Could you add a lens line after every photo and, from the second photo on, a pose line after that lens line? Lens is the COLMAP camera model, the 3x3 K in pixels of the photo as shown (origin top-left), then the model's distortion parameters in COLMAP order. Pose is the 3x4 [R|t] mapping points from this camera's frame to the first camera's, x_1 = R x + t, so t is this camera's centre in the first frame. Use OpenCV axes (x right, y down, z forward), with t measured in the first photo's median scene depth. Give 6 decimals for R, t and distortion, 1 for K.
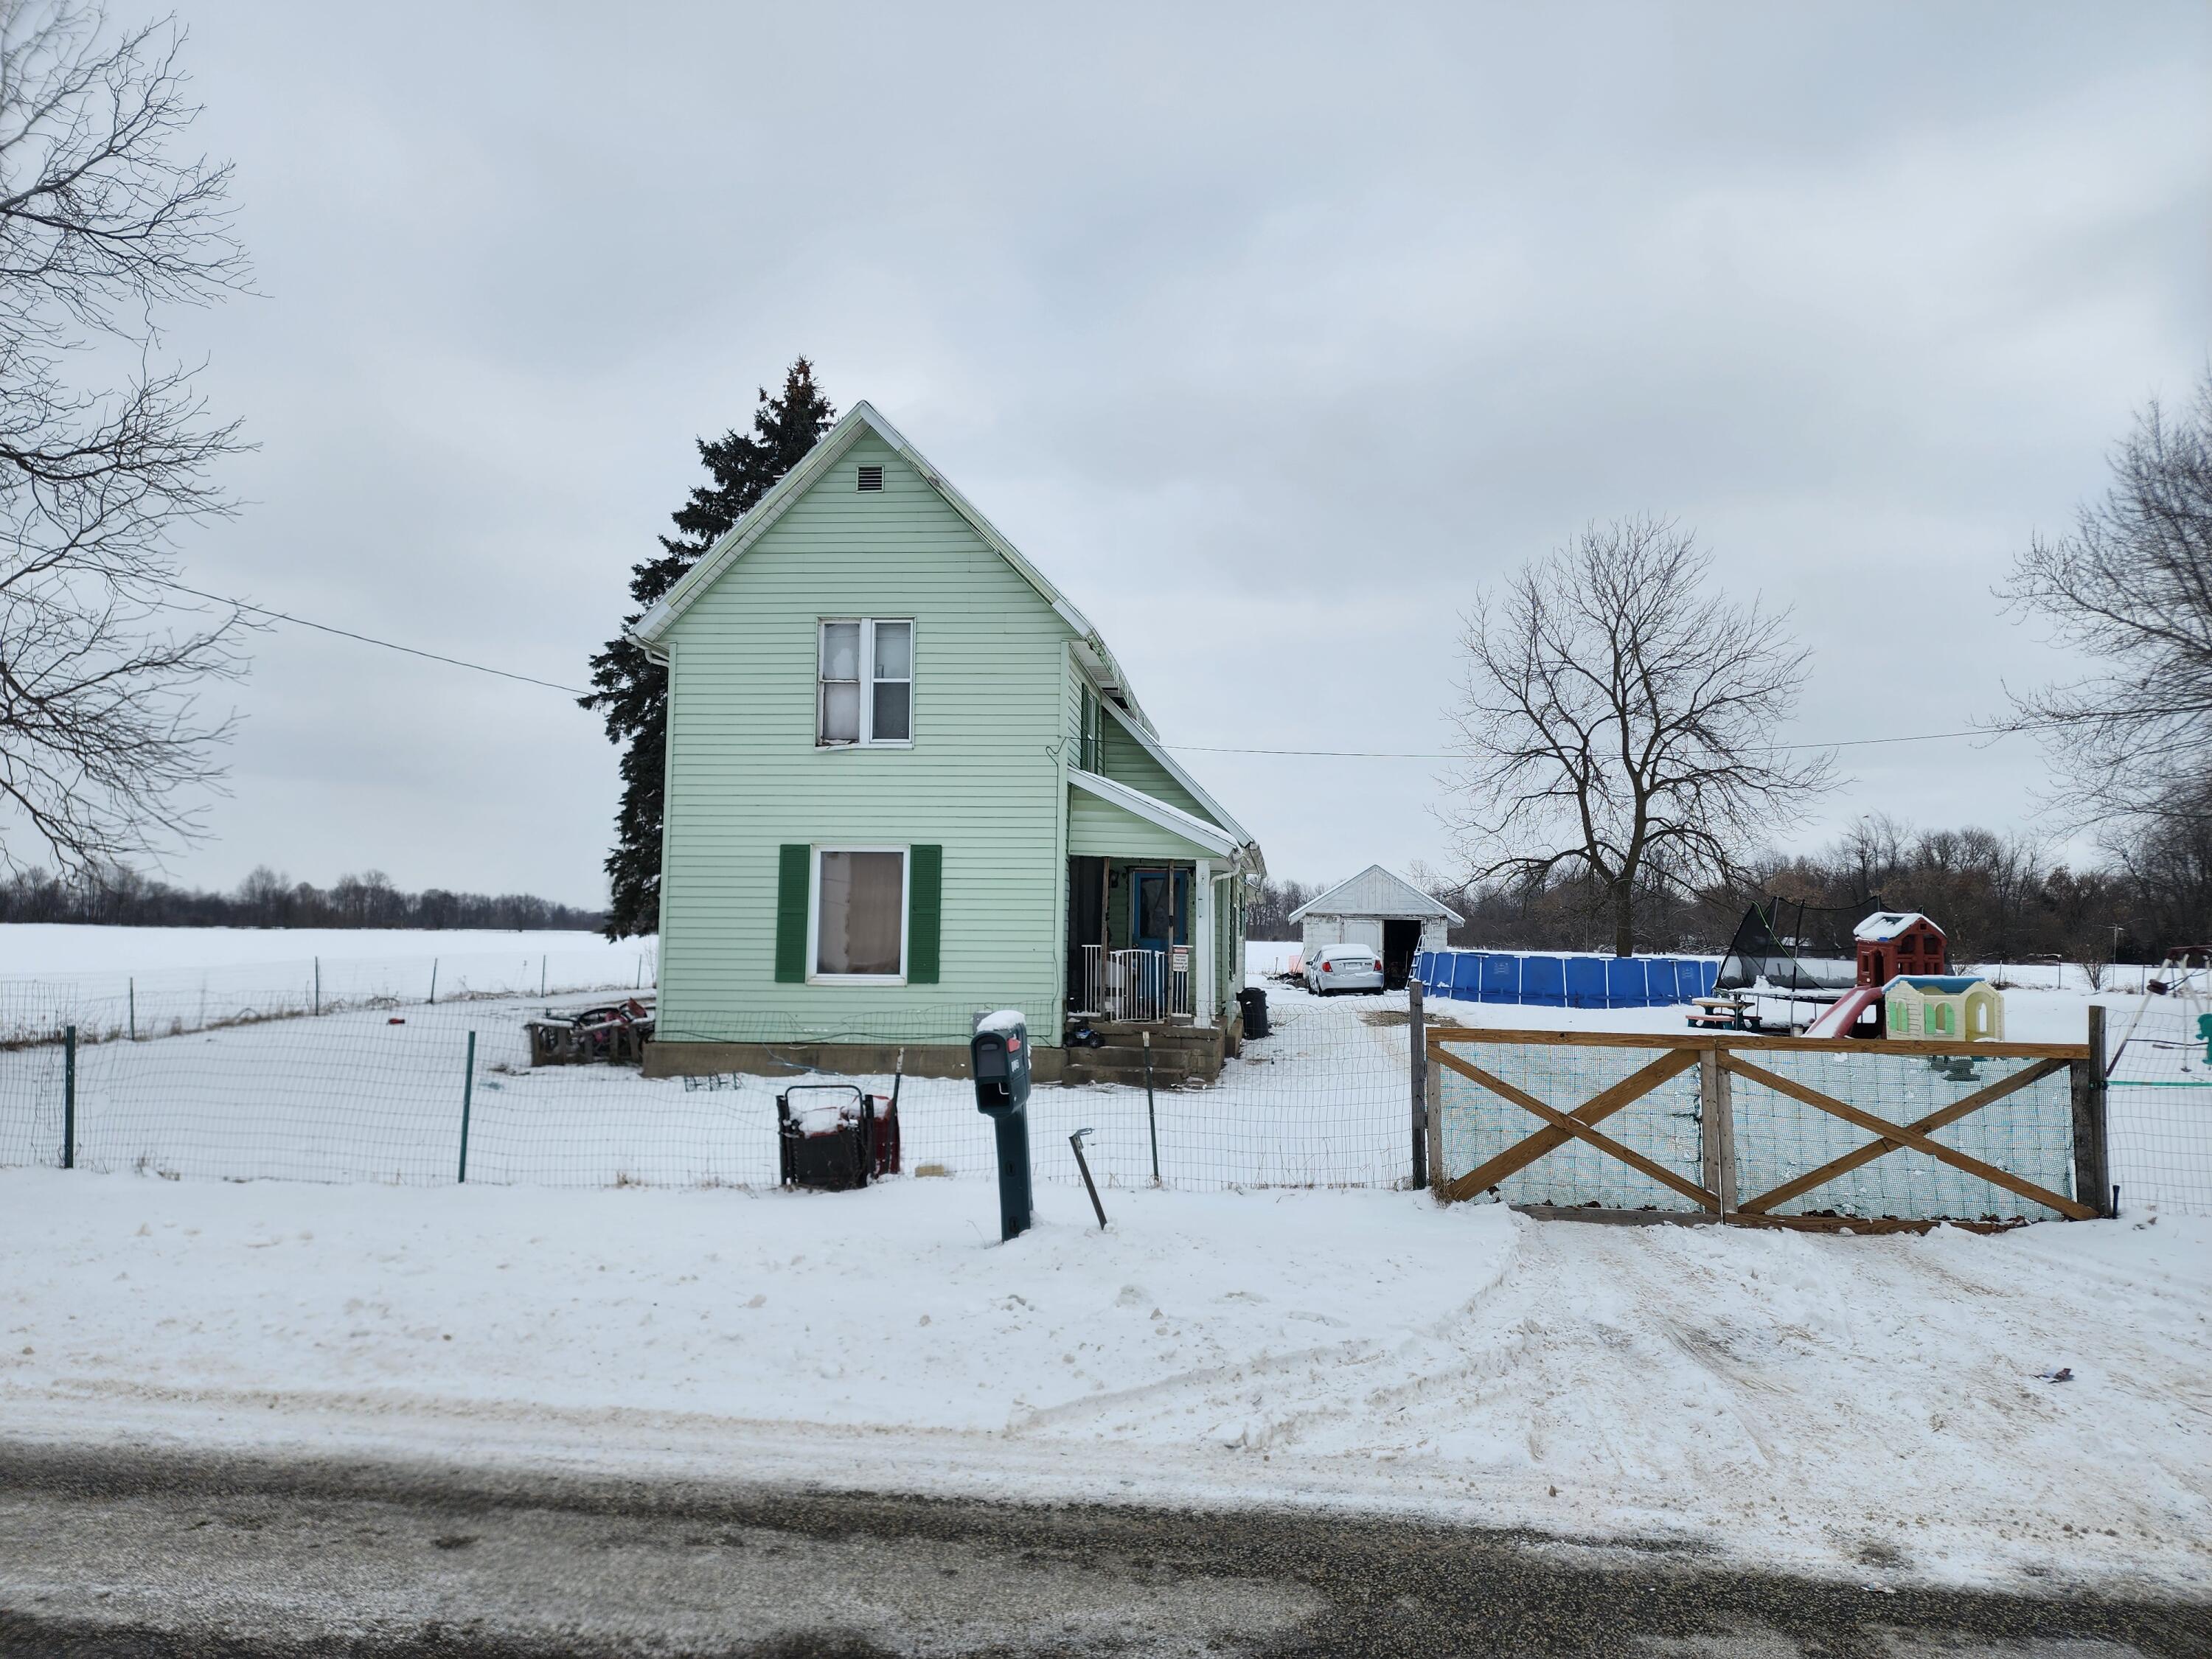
lens RADIAL K [[1462.2, 0, 1127.3], [0, 1462.2, 835.7], [0, 0, 1]] dist [0.040517, -0.001306]
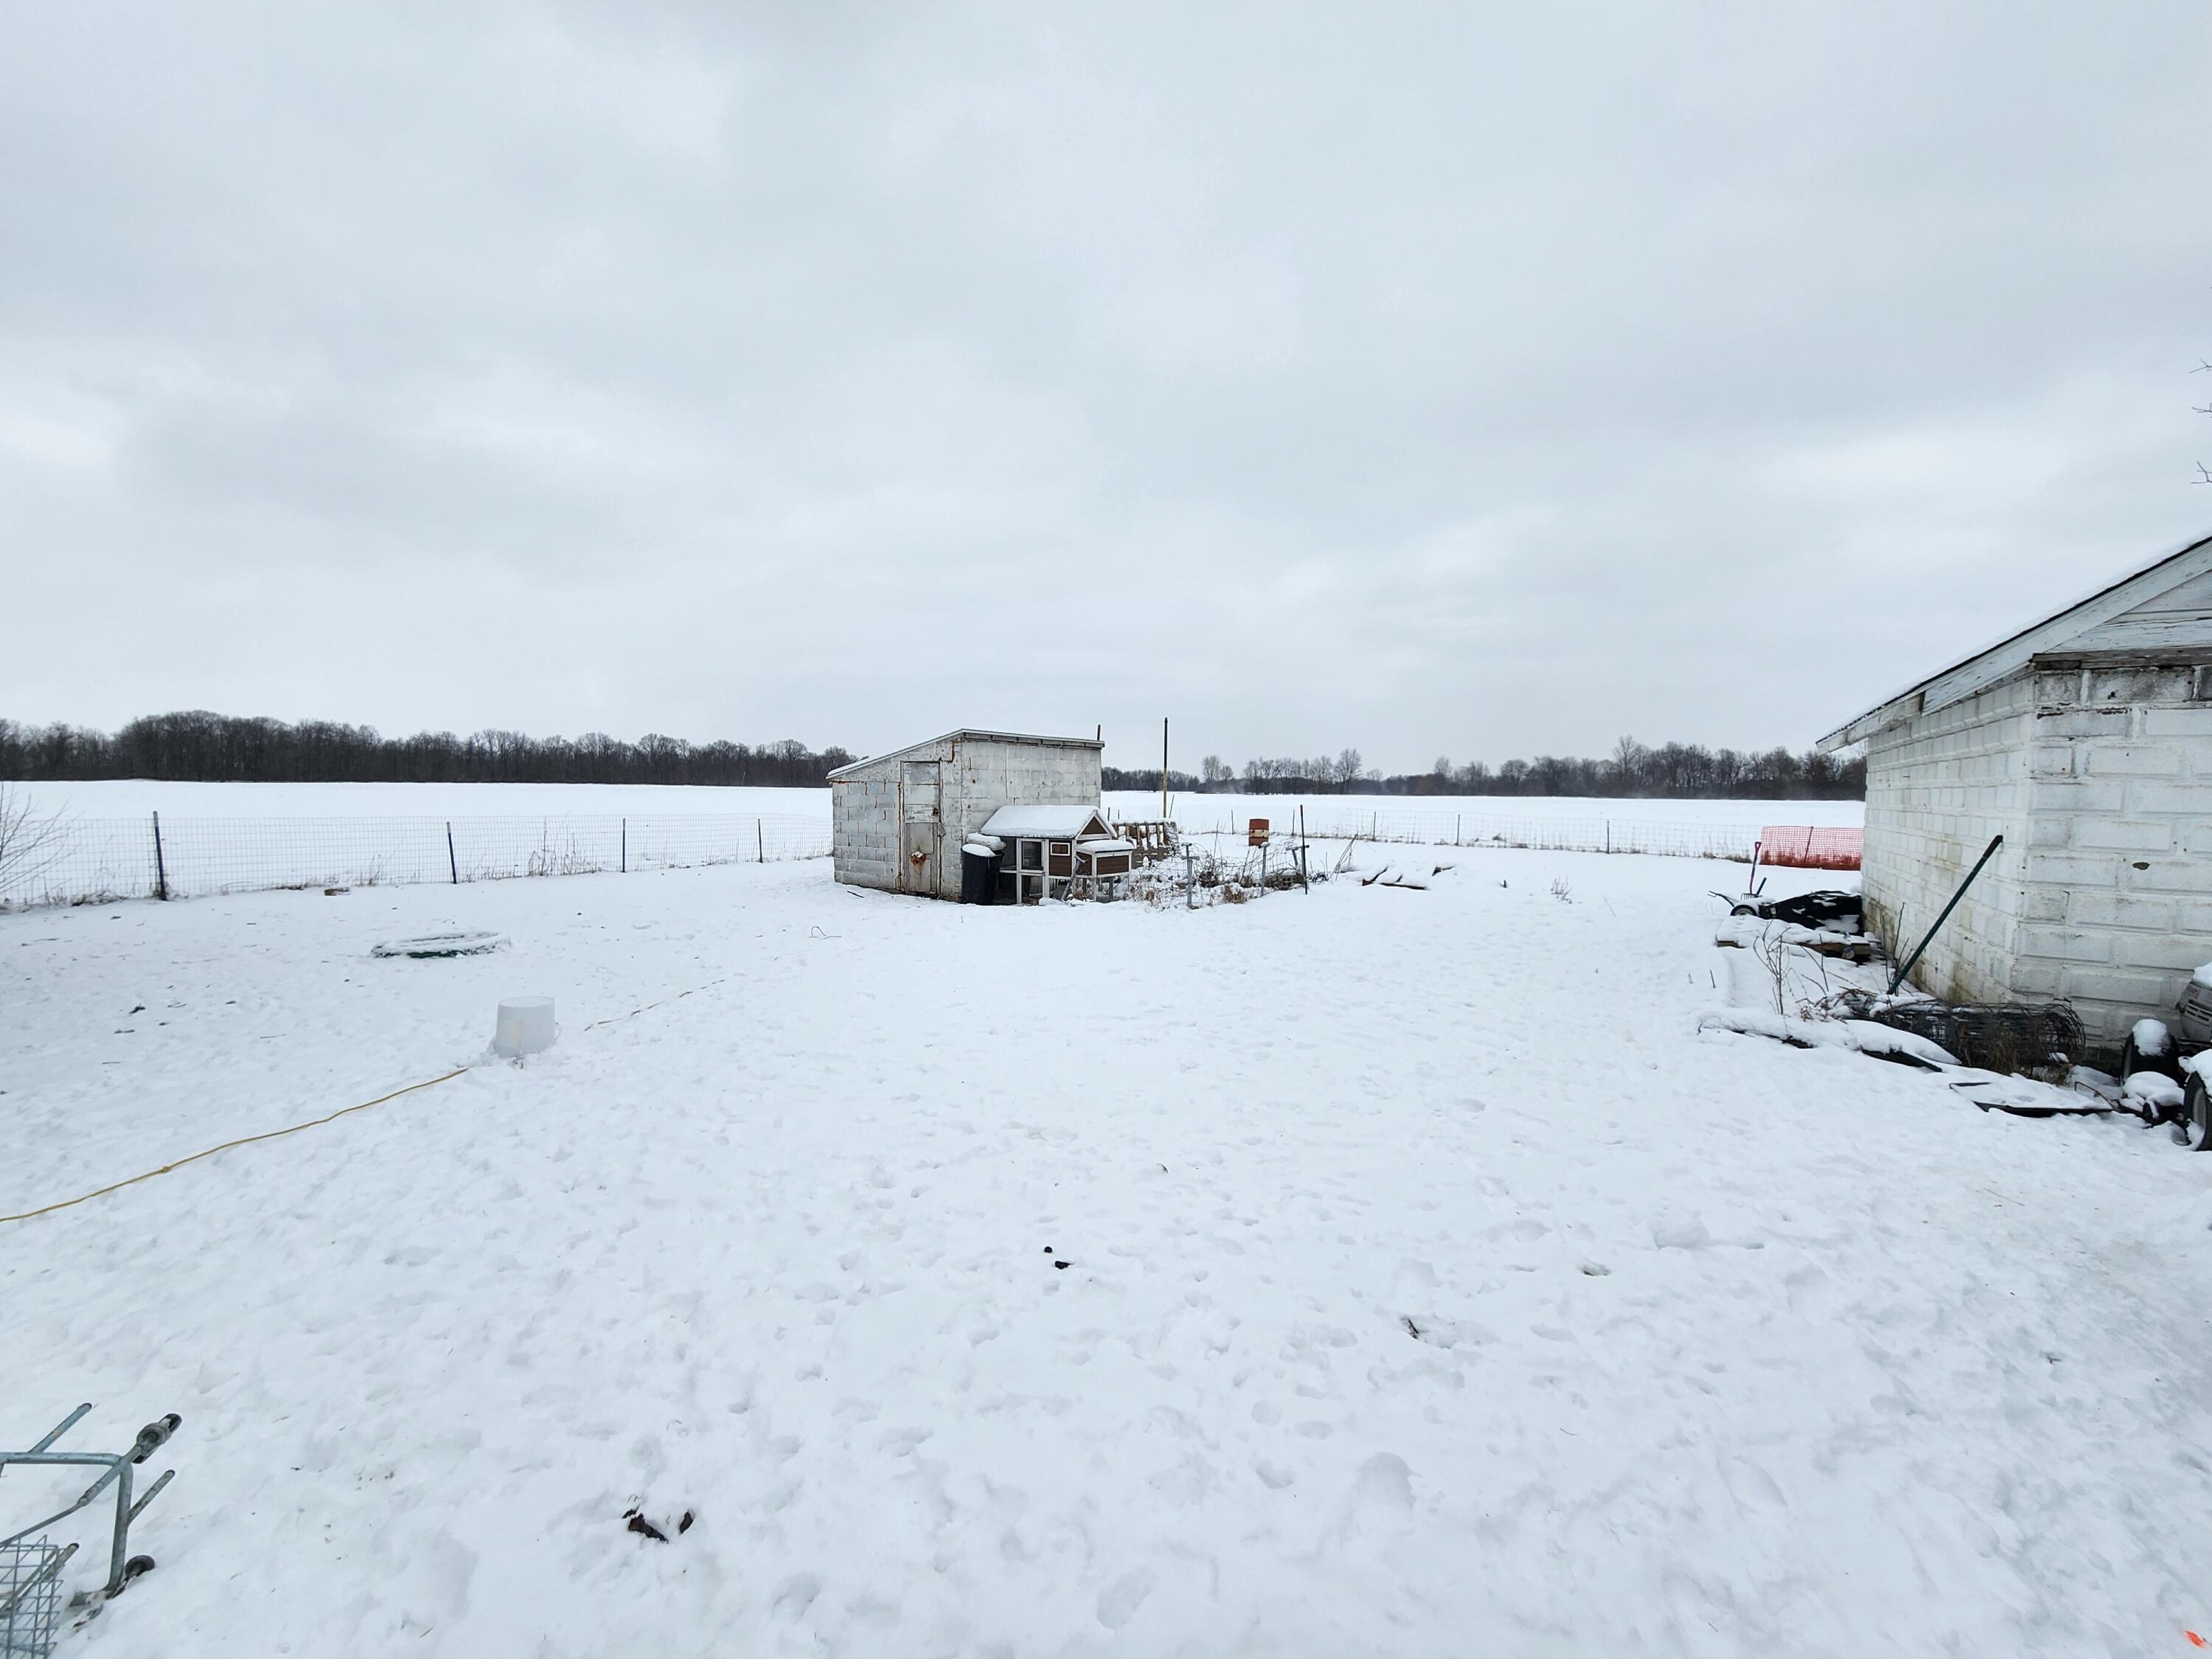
lens RADIAL K [[915.0, 0, 1106.0], [0, 915.0, 829.5], [0, 0, 1]] dist [-0.000884, 0.000027]
pose [[0.894131, 0.013718, -0.447595, 0.136968], [0.033238, 0.994740, 0.096885, 0.114996], [0.446570, -0.101506, 0.888973, 1.611670]]
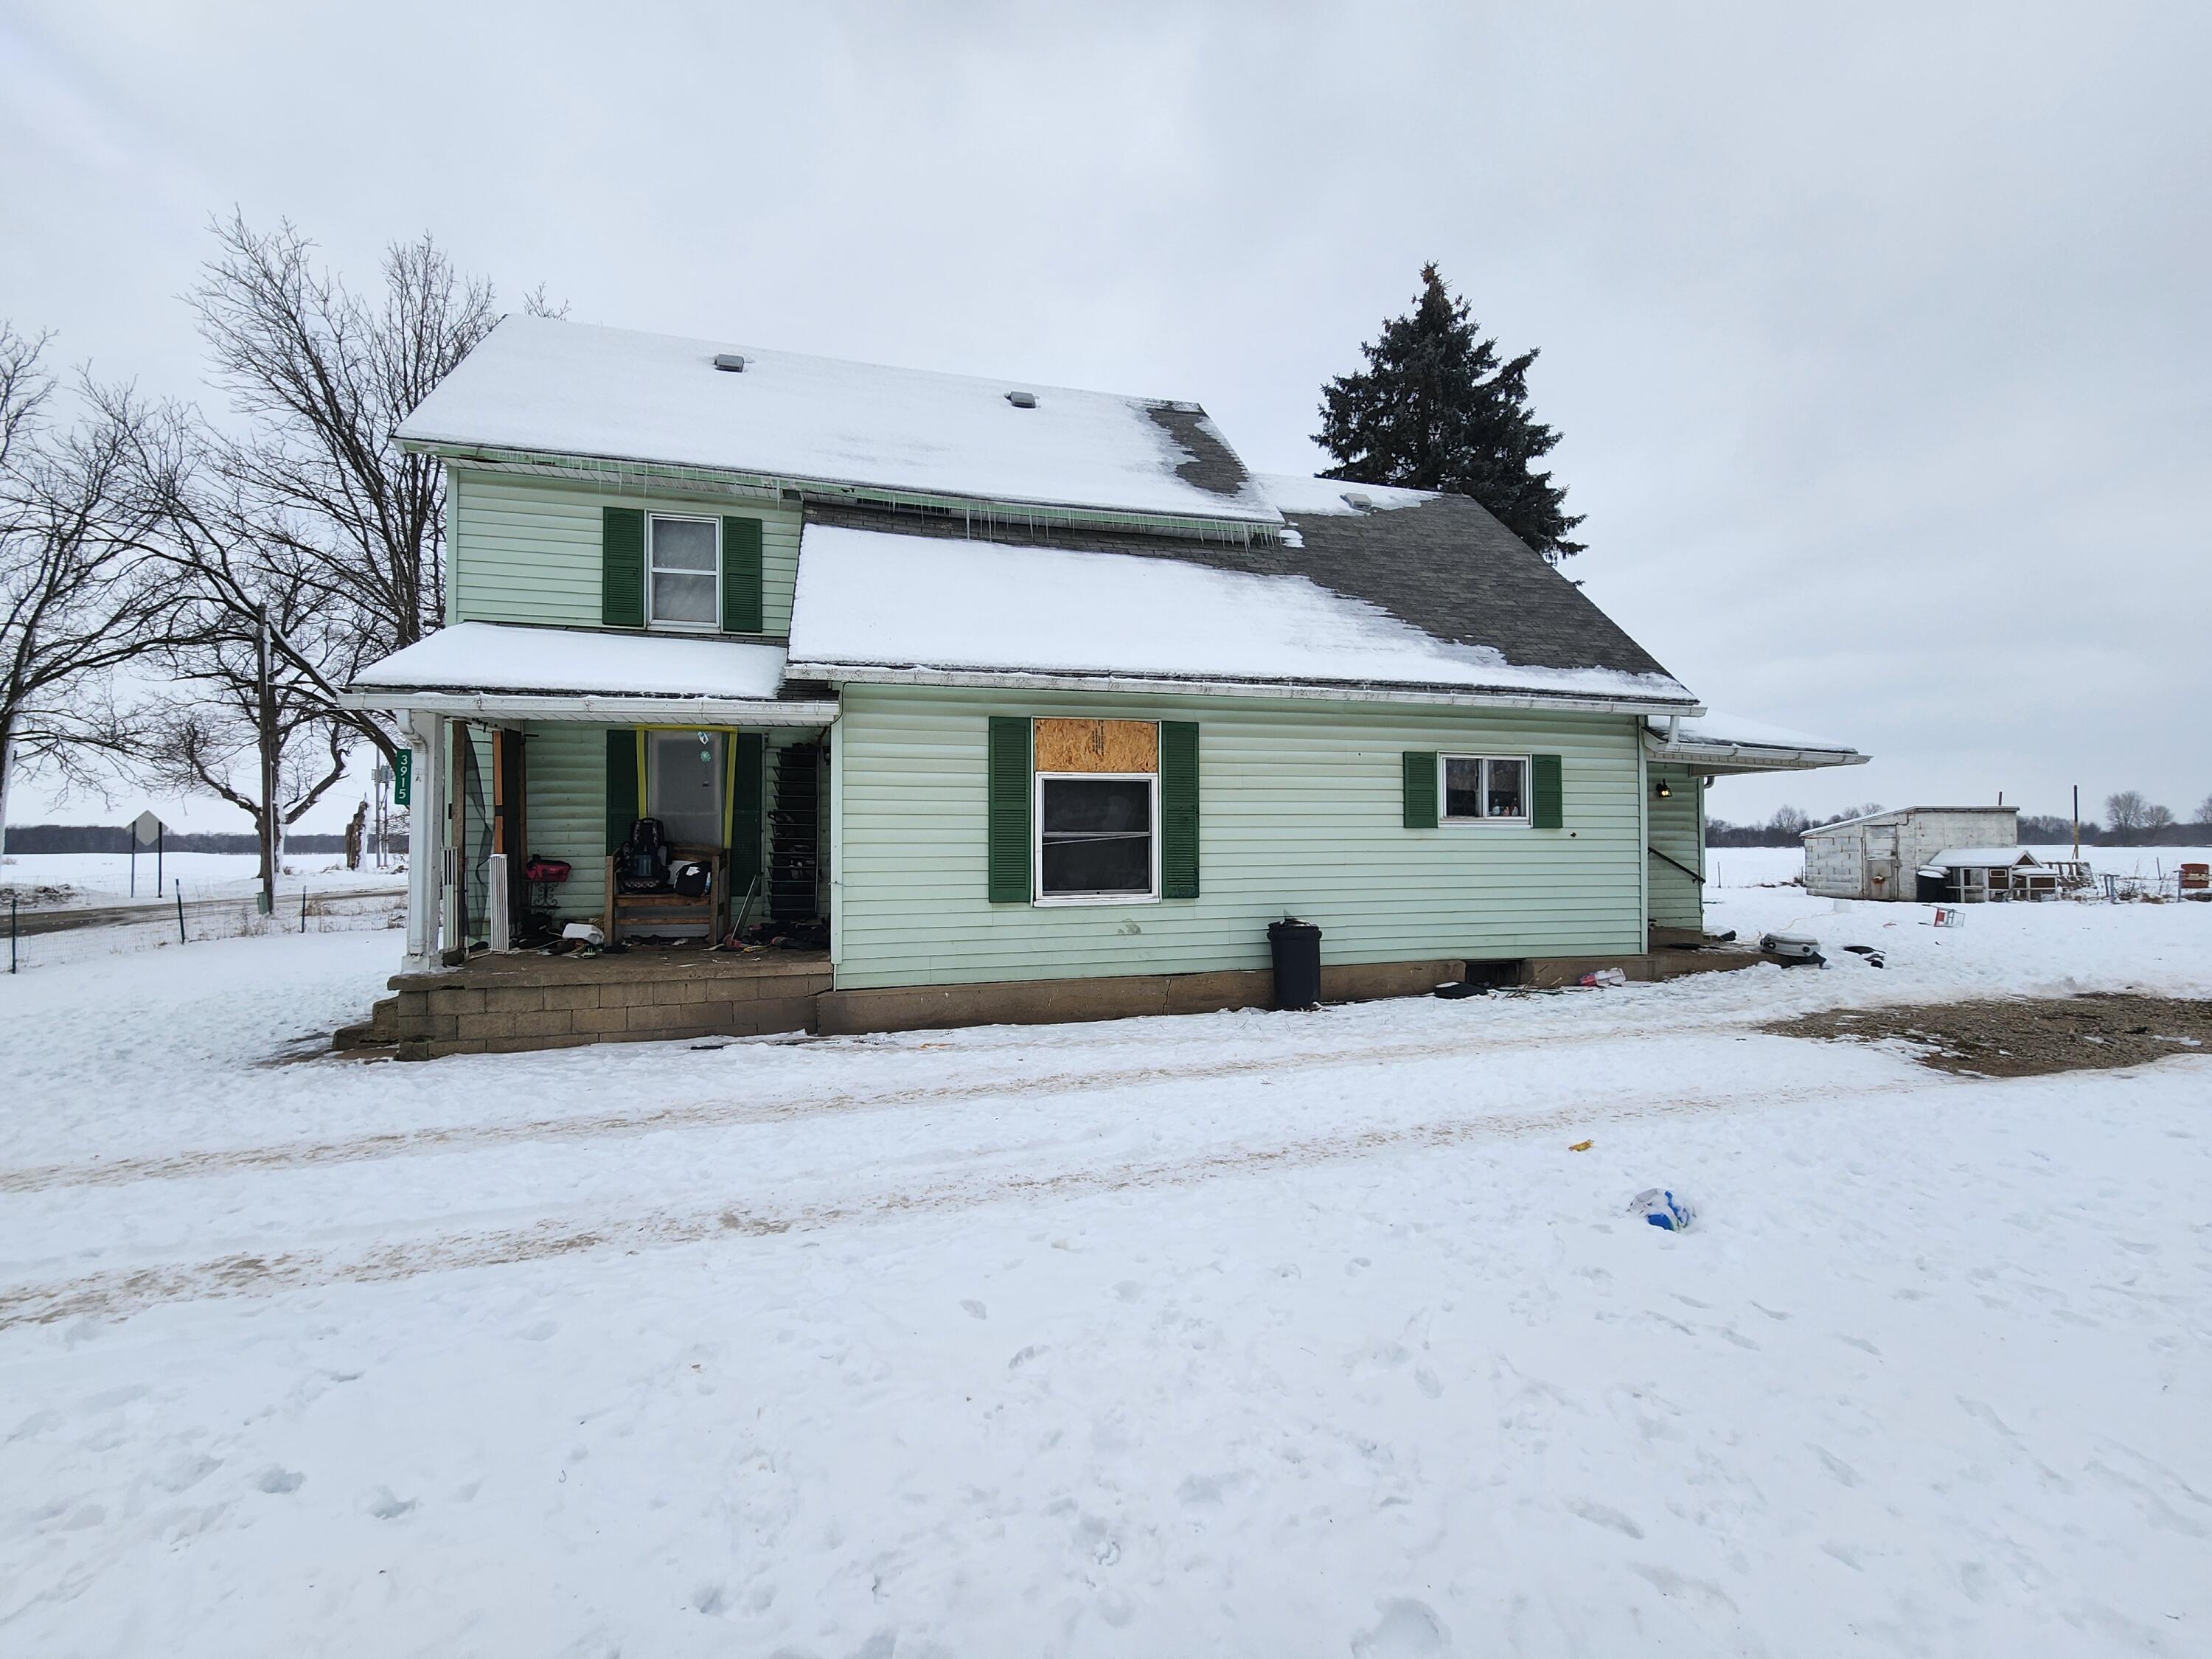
lens RADIAL K [[891.2, 0, 1105.2], [0, 891.2, 832.6], [0, 0, 1]] dist [-0.002834, -0.000129]
pose [[0.357315, -0.038022, -0.933210, 0.396591], [0.077044, 0.996966, -0.011120, 0.076195], [0.930801, -0.067924, 0.359160, 0.897517]]
